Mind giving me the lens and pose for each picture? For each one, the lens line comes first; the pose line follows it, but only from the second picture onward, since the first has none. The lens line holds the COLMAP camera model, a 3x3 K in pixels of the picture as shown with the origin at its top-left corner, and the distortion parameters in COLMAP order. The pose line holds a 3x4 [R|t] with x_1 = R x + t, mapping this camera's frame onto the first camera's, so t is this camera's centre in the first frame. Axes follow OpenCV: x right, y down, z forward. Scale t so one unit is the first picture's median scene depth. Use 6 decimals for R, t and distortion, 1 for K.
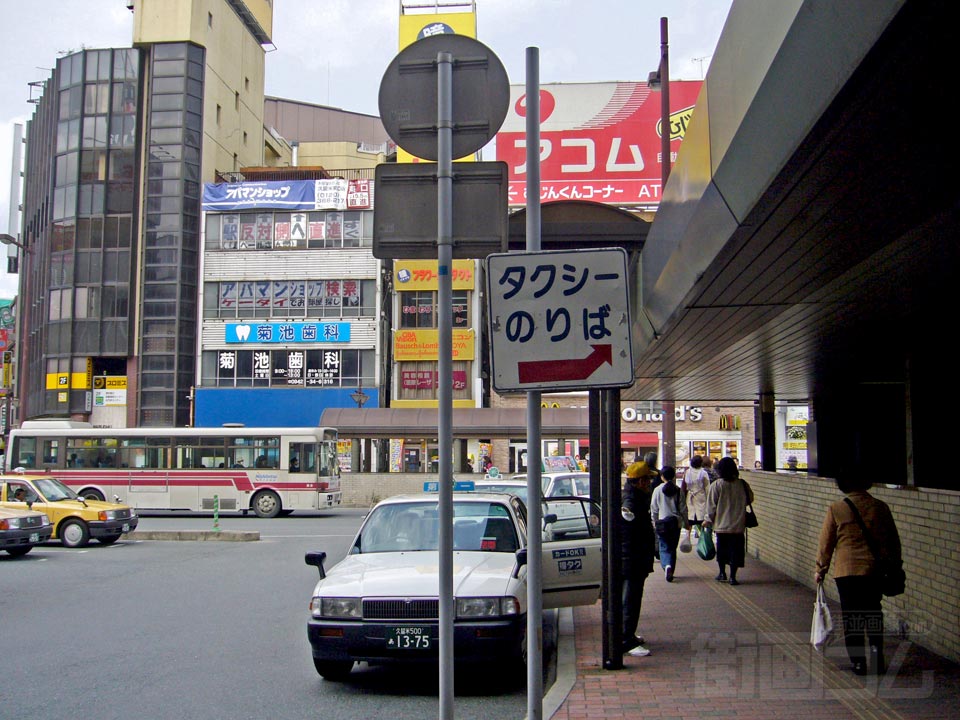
lens RADIAL K [[1037.6, 0, 482.0], [0, 1037.6, 360.3], [0, 0, 1]] dist [-0.079744, 0.000000]
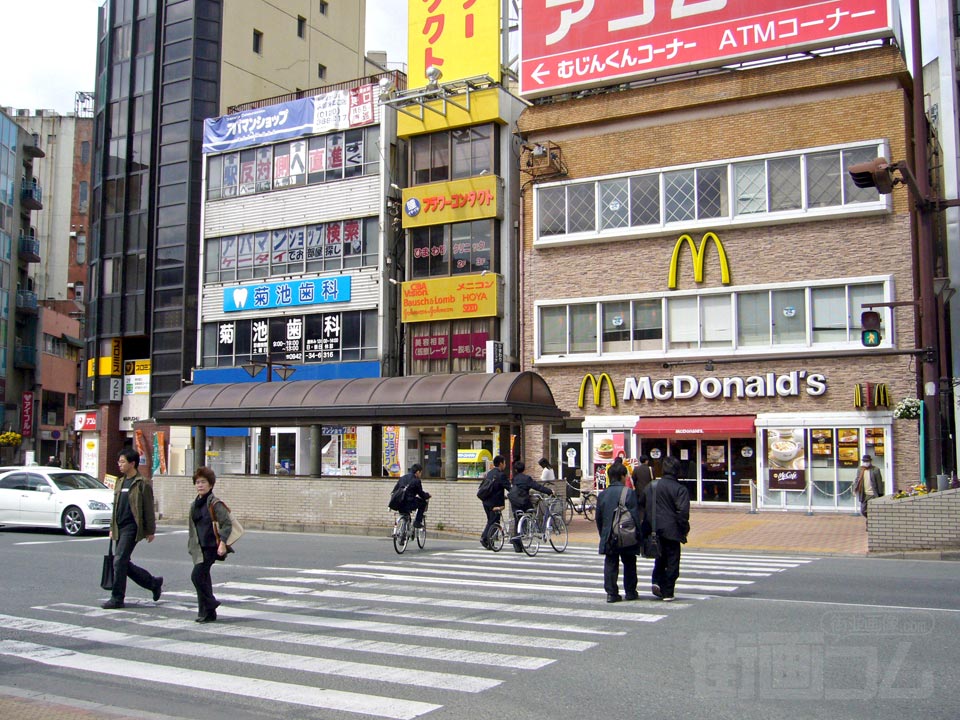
lens RADIAL K [[1037.6, 0, 479.3], [0, 1037.6, 356.5], [0, 0, 1]] dist [-0.079744, 0.000000]
pose [[0.909836, -0.036726, -0.413340, 0.266676], [0.035418, 0.999314, -0.010830, 0.033852], [0.413454, -0.004786, 0.910512, 0.349036]]
